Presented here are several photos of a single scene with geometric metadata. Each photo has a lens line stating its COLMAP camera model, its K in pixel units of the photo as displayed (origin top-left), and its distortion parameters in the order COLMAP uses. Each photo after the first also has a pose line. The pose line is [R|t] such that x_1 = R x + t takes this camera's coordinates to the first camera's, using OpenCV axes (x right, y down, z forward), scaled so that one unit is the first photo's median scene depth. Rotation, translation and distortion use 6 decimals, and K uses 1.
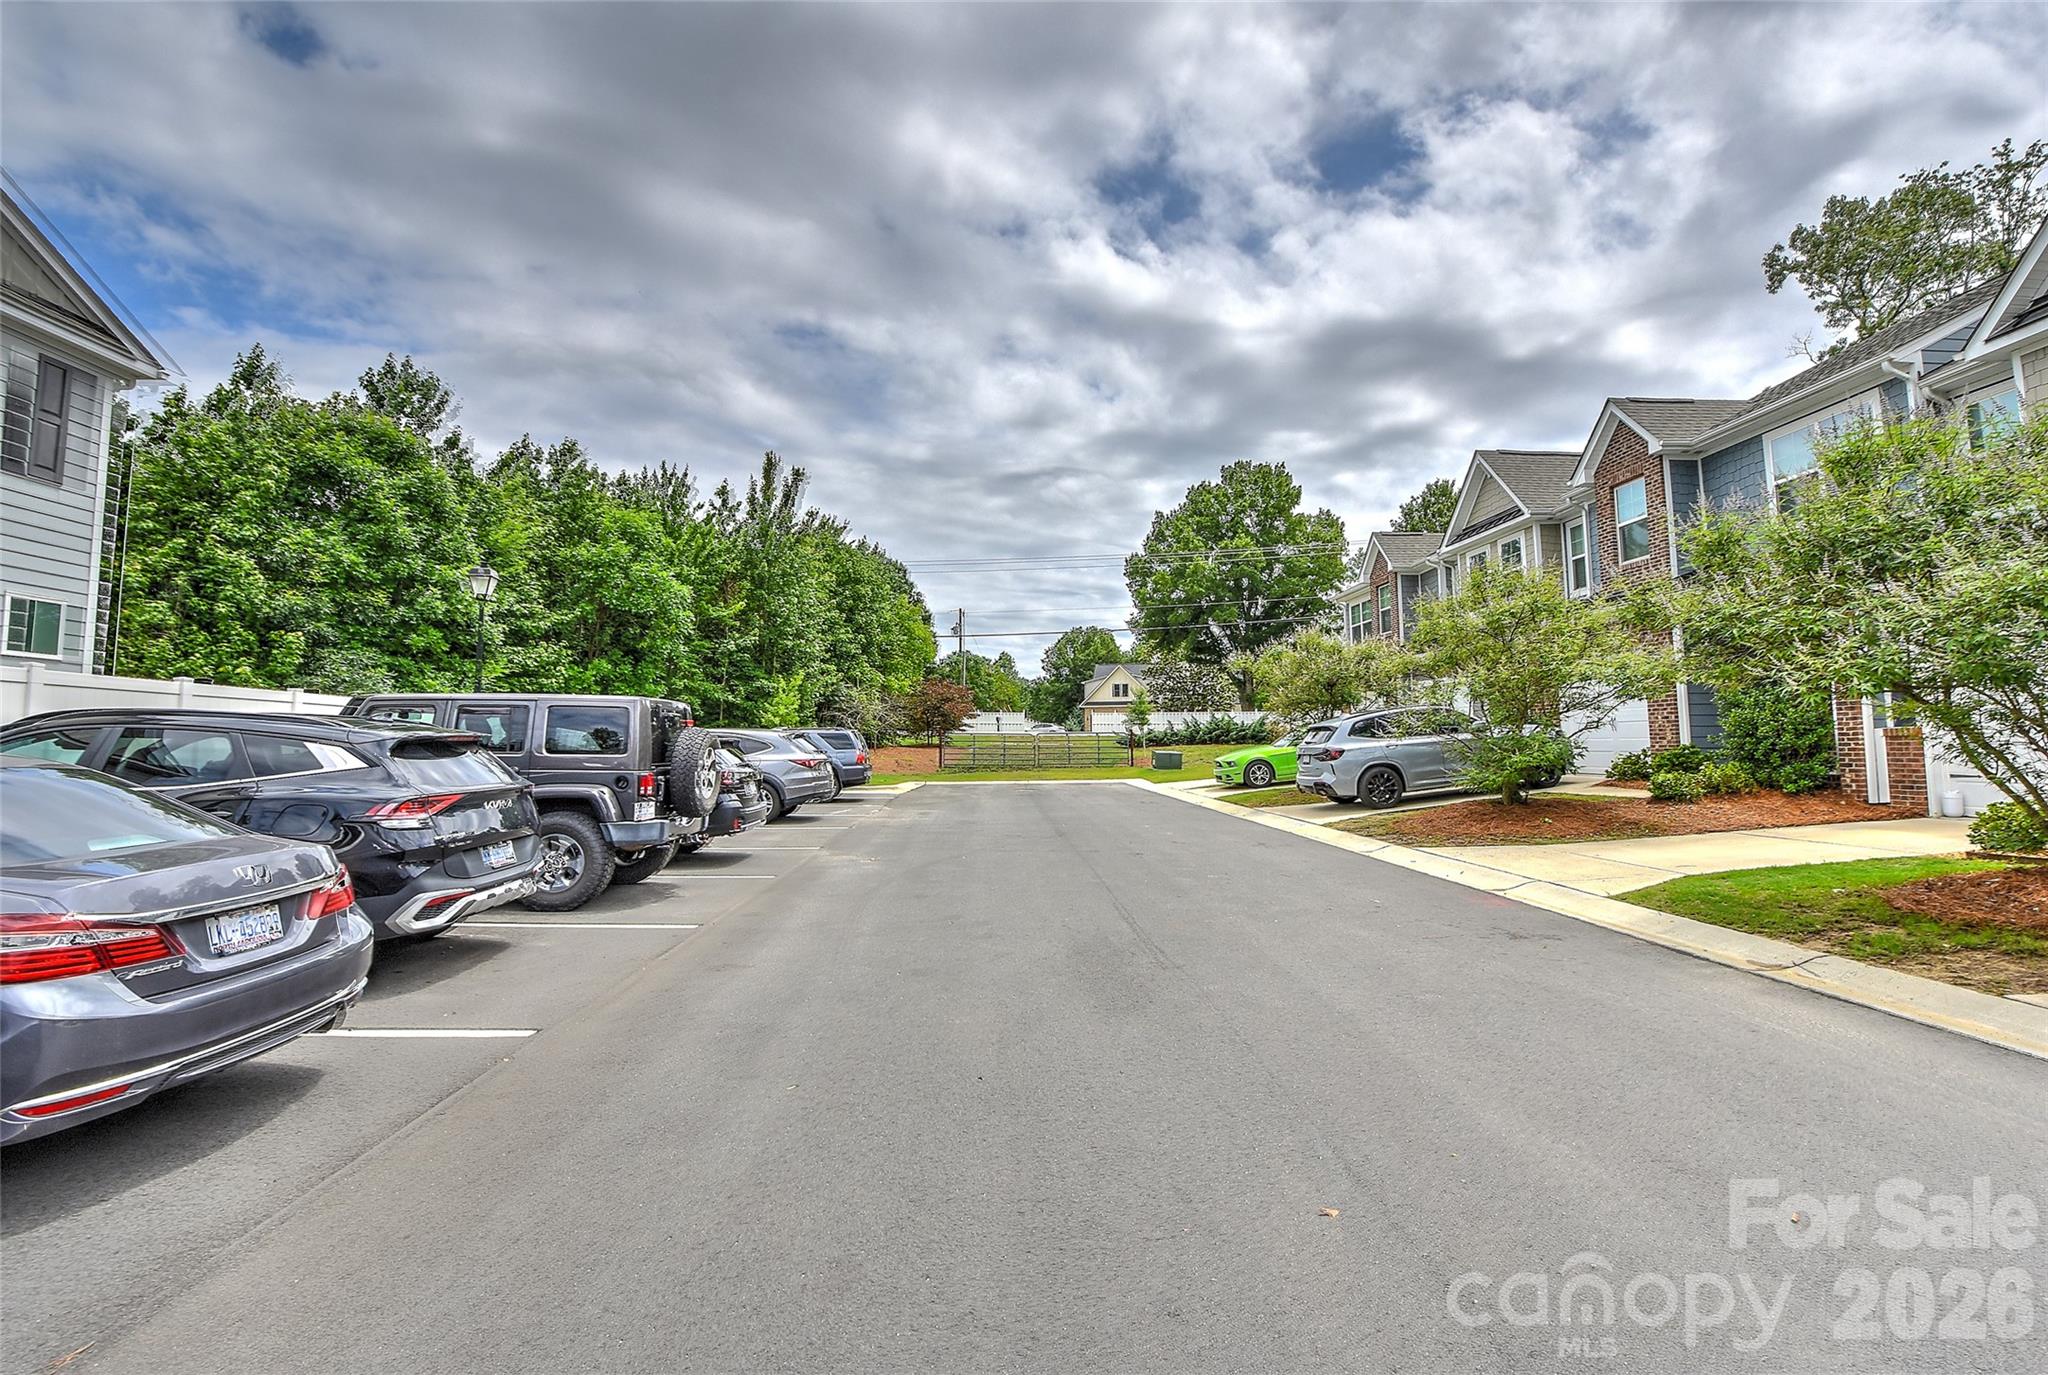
lens RADIAL K [[880.1, 0, 1024.0], [0, 880.1, 687.5], [0, 0, 1]] dist [-0.000338, -0.027579]
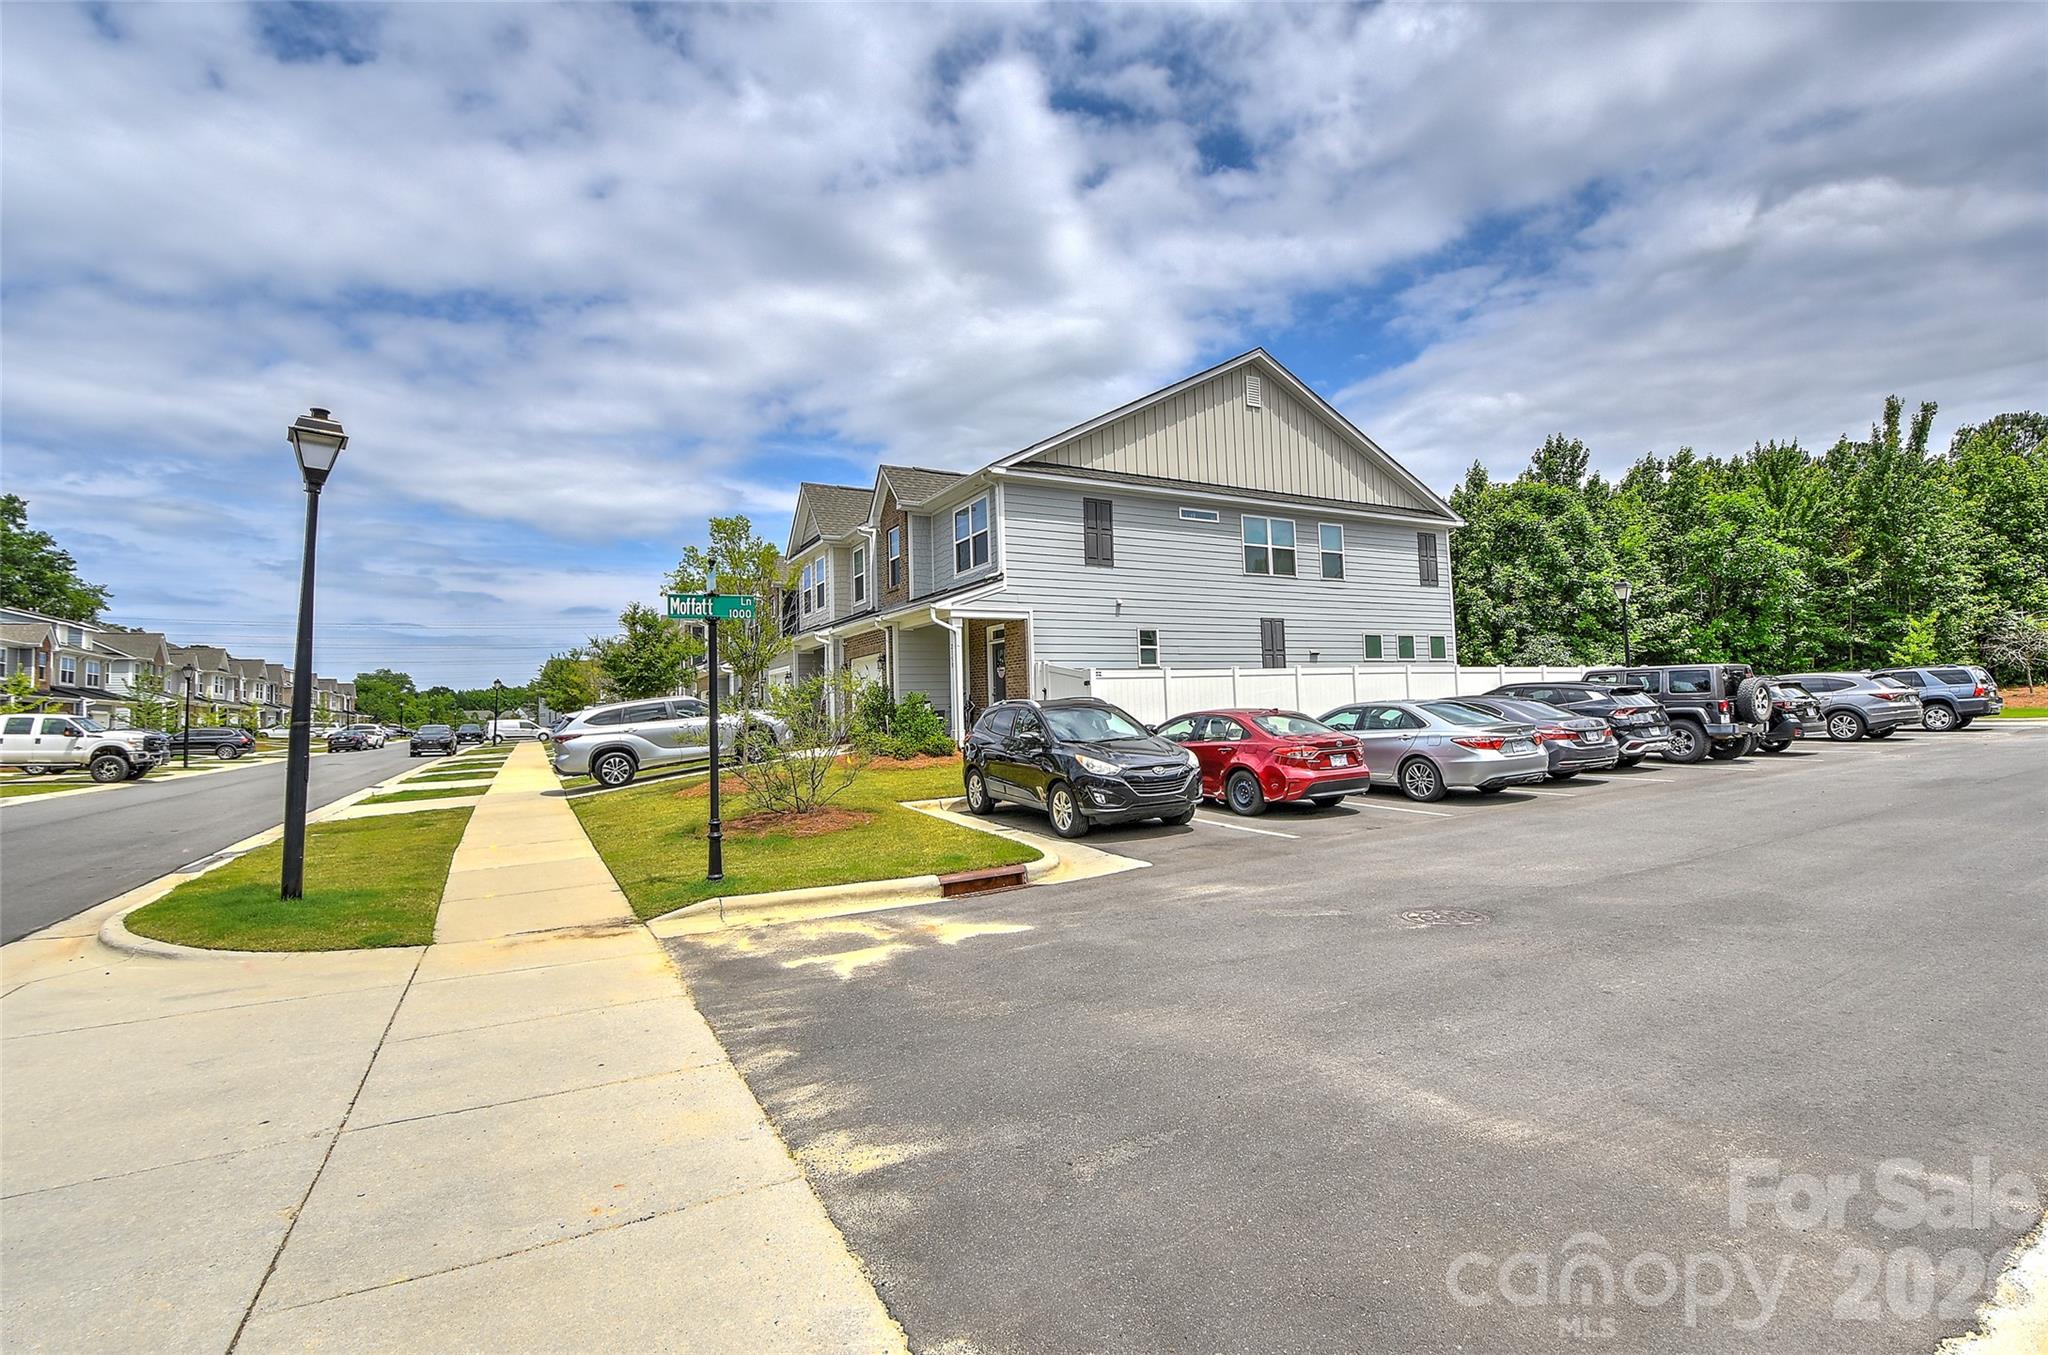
lens RADIAL K [[954.8, 0, 1025.0], [0, 954.8, 644.9], [0, 0, 1]] dist [-0.002012, -0.001172]
pose [[0.444929, -0.077006, -0.892249, 0.358407], [0.092005, 0.994955, -0.039990, -0.040179], [0.890827, -0.064299, 0.449769, -0.615883]]
